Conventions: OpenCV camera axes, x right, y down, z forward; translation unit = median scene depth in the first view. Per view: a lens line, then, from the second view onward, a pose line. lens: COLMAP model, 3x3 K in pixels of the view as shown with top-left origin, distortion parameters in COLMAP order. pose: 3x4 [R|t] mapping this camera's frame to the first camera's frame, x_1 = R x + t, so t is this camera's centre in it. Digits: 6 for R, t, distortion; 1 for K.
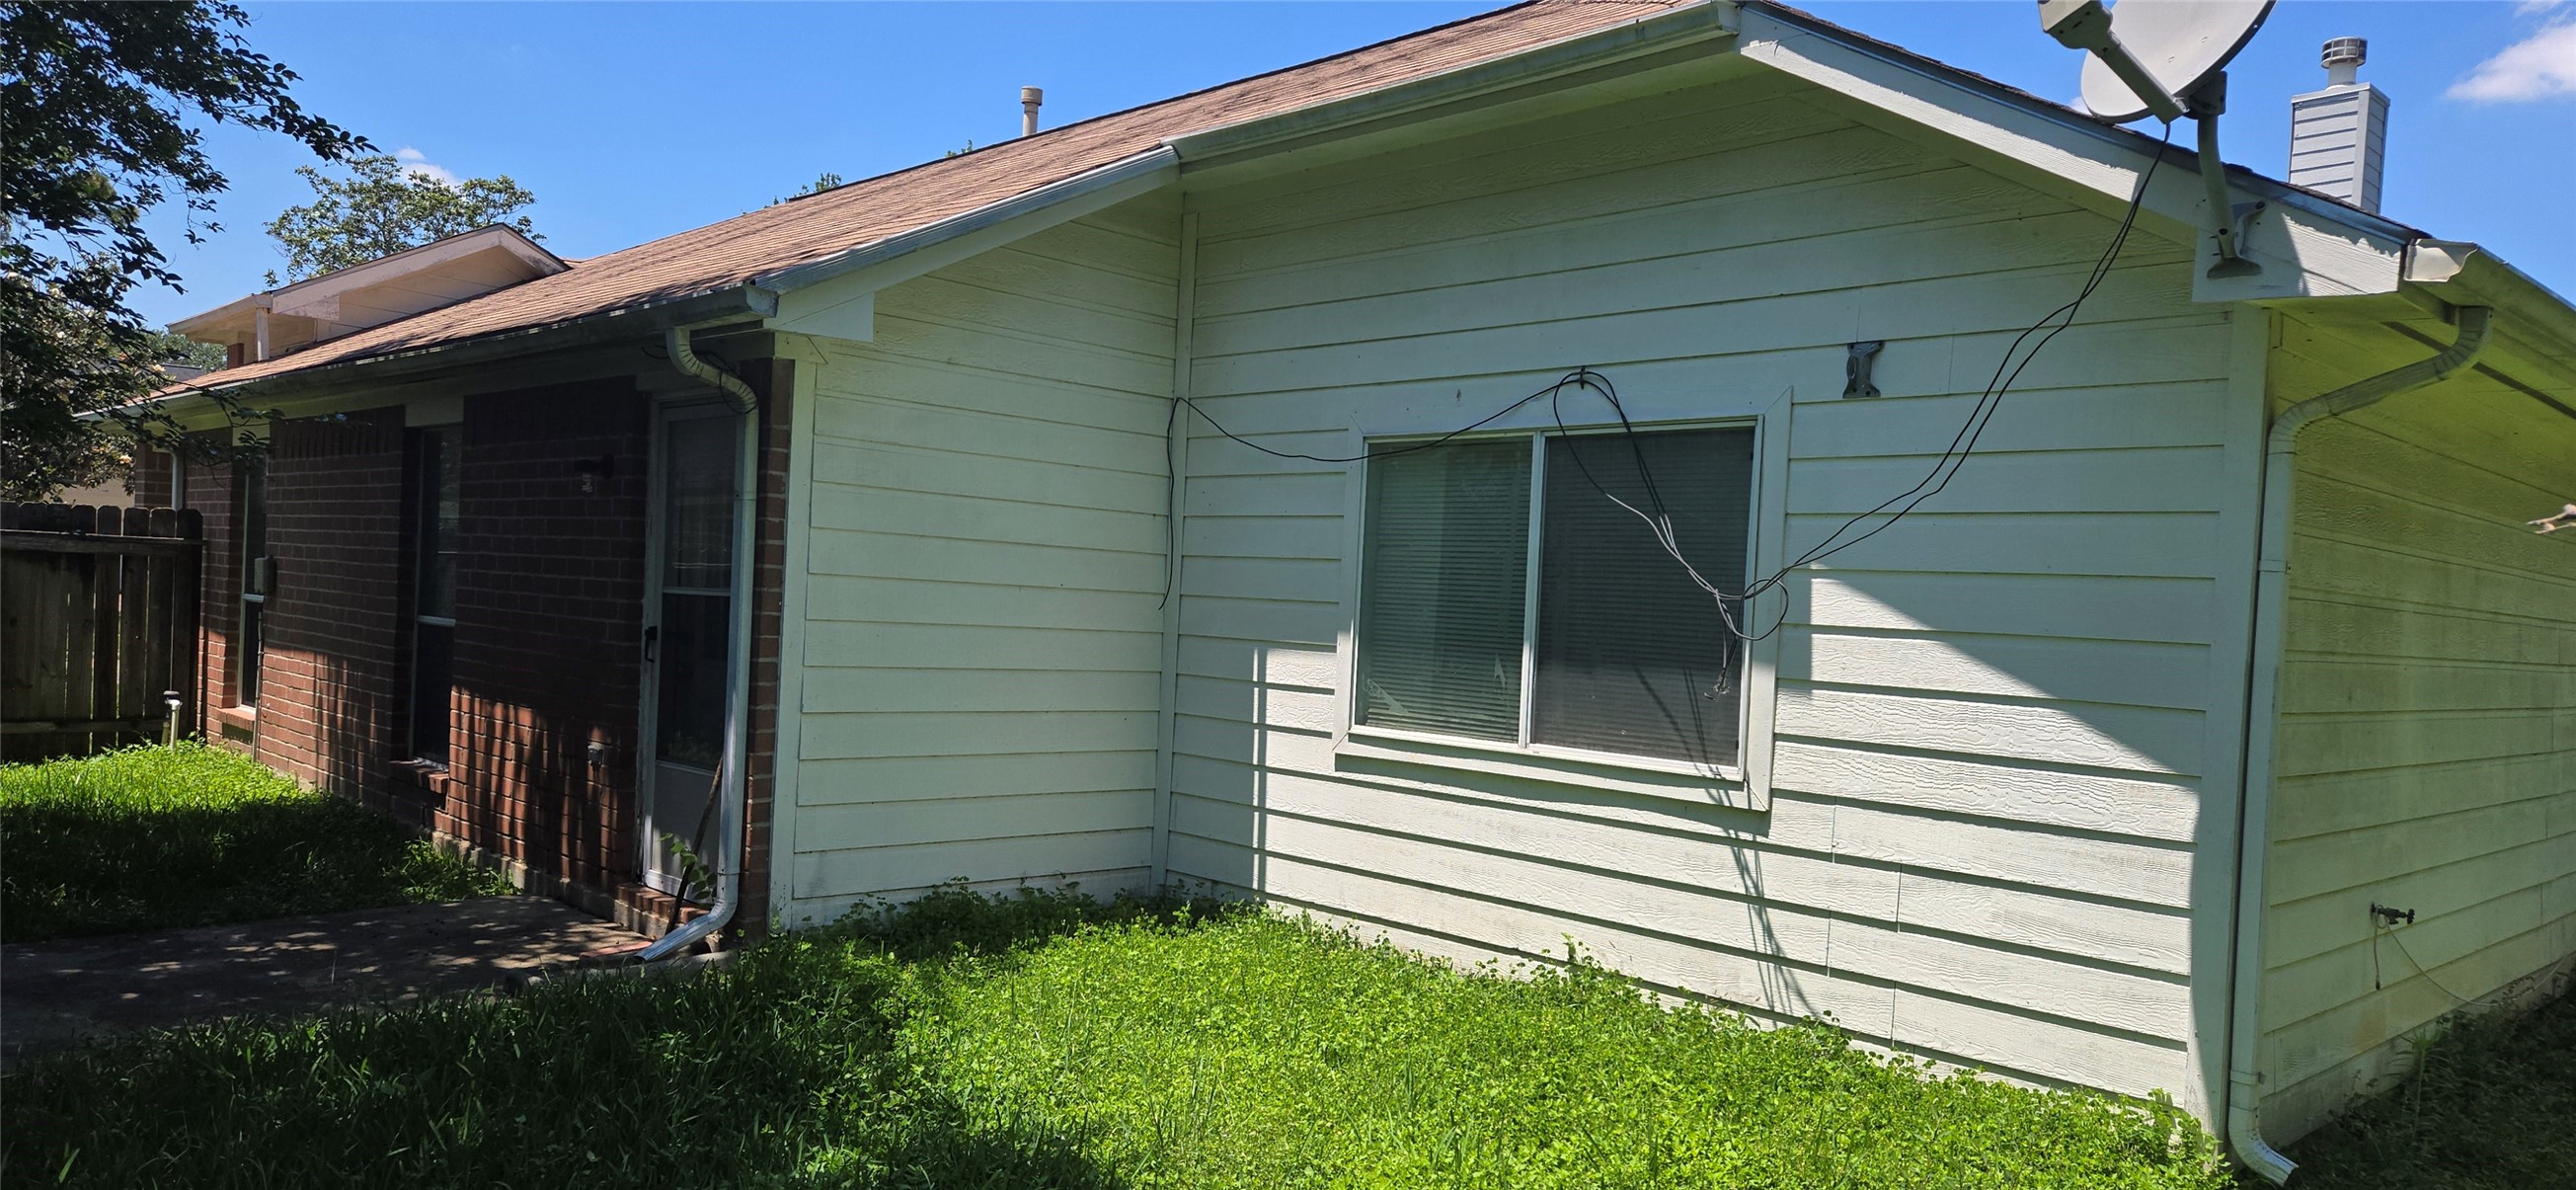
lens RADIAL K [[1712.2, 0, 1289.5], [0, 1712.2, 617.4], [0, 0, 1]] dist [0.071341, -0.055760]
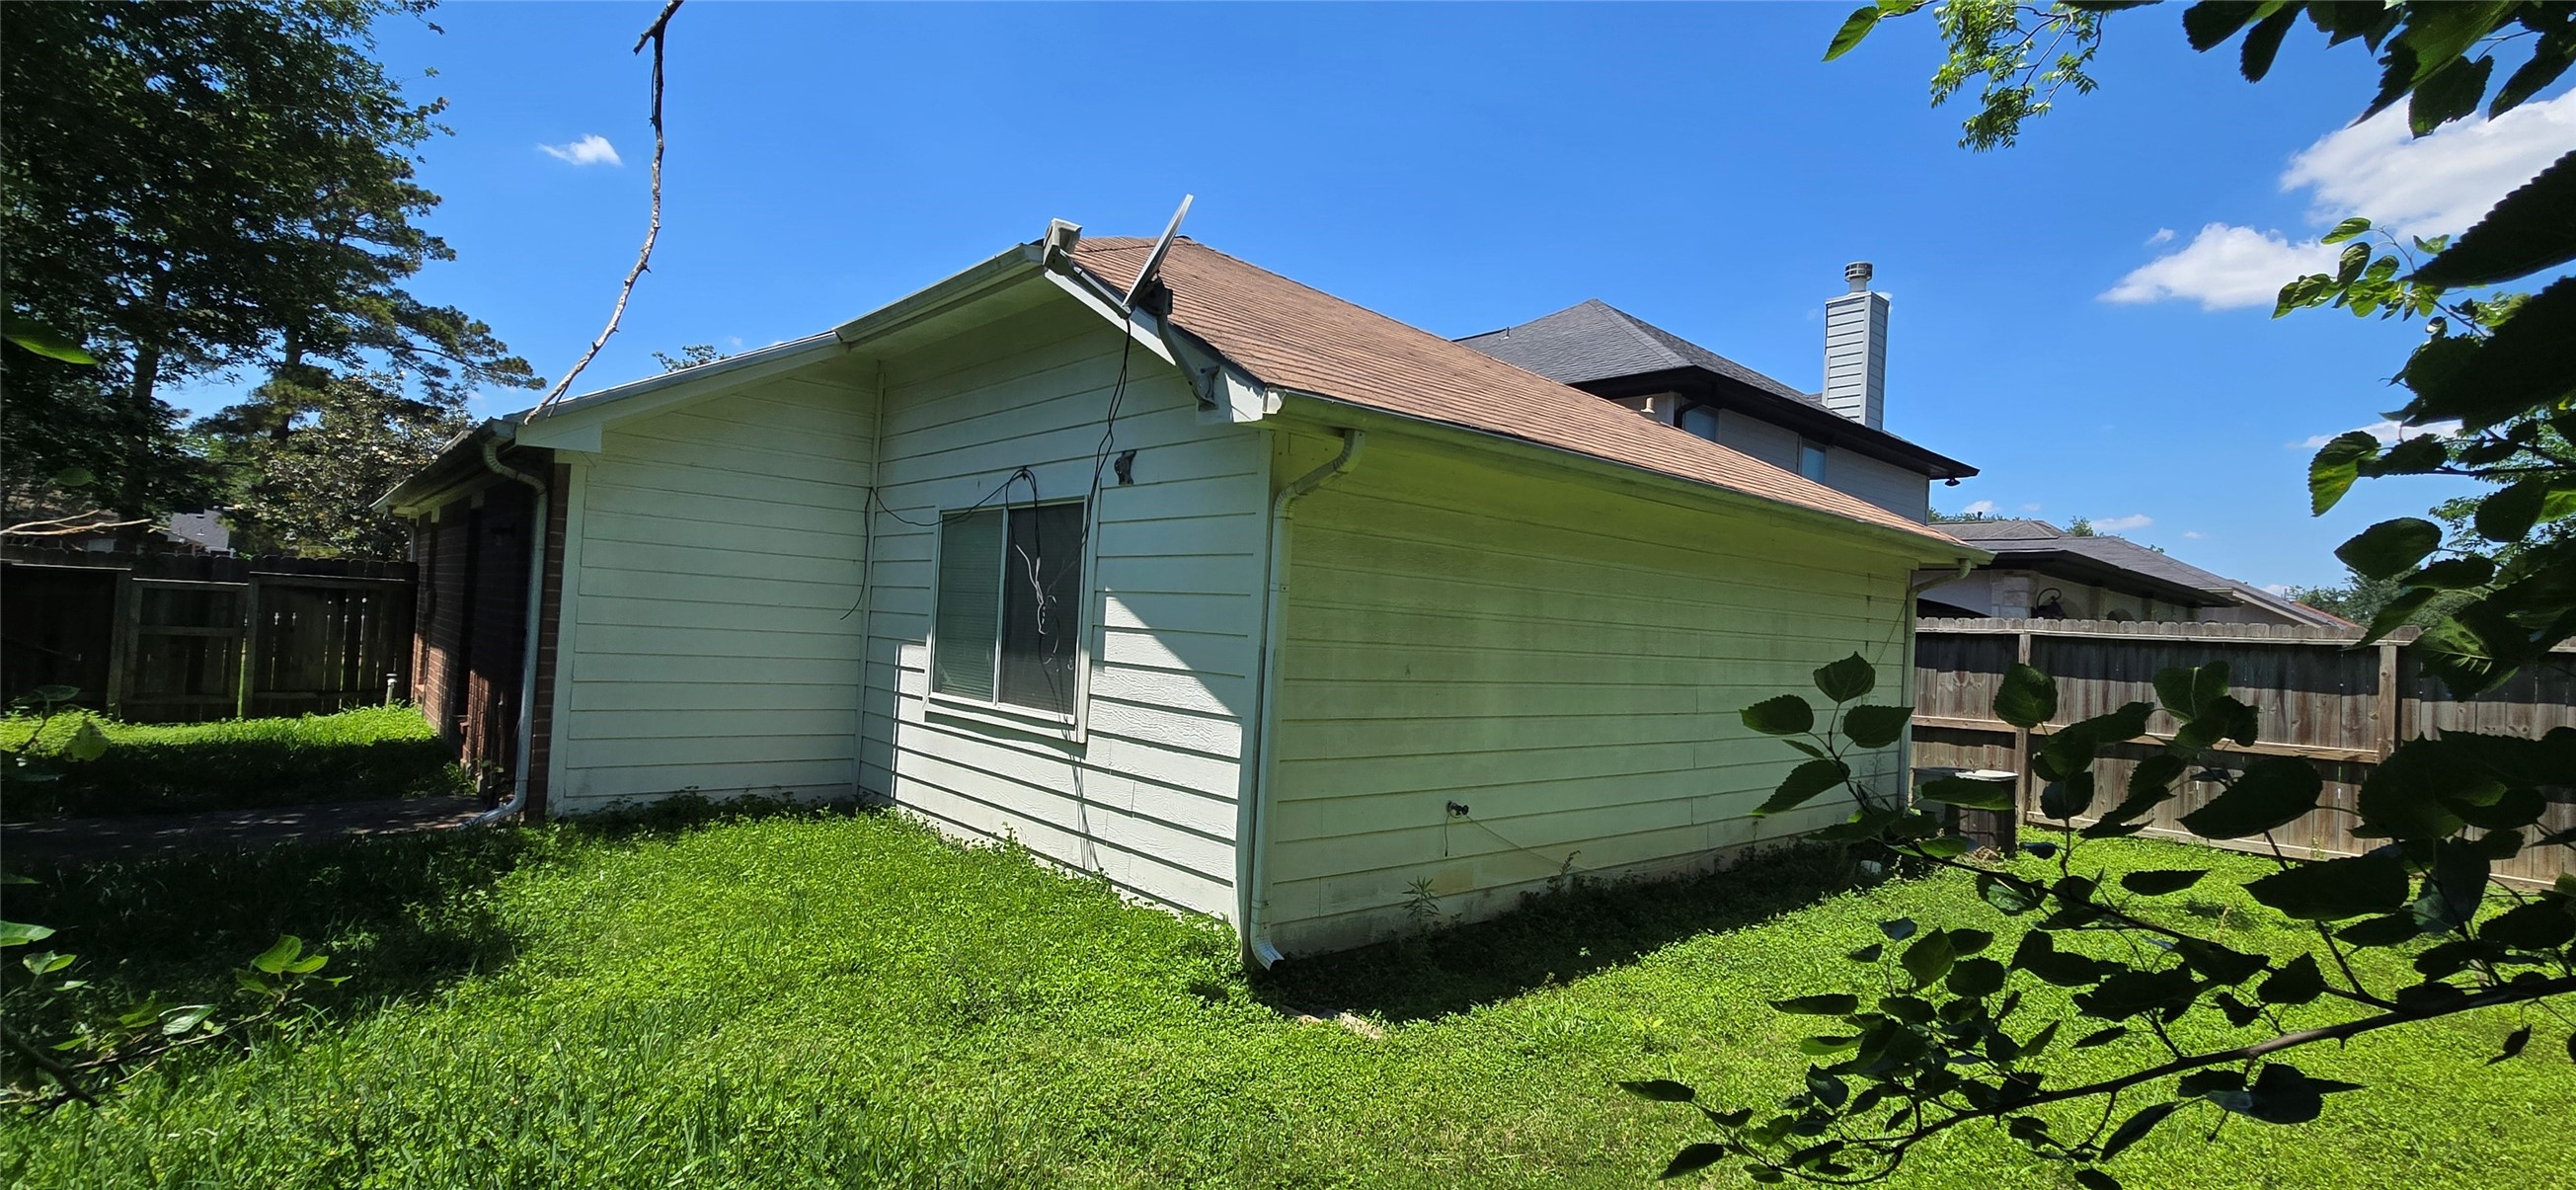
lens RADIAL K [[1142.6, 0, 1298.3], [0, 1142.6, 603.4], [0, 0, 1]] dist [-0.008357, 0.000009]
pose [[0.999496, 0.003179, -0.031599, 0.497530], [-0.004177, 0.999493, -0.031561, 0.015481], [0.031483, 0.031677, 0.999002, -0.053335]]
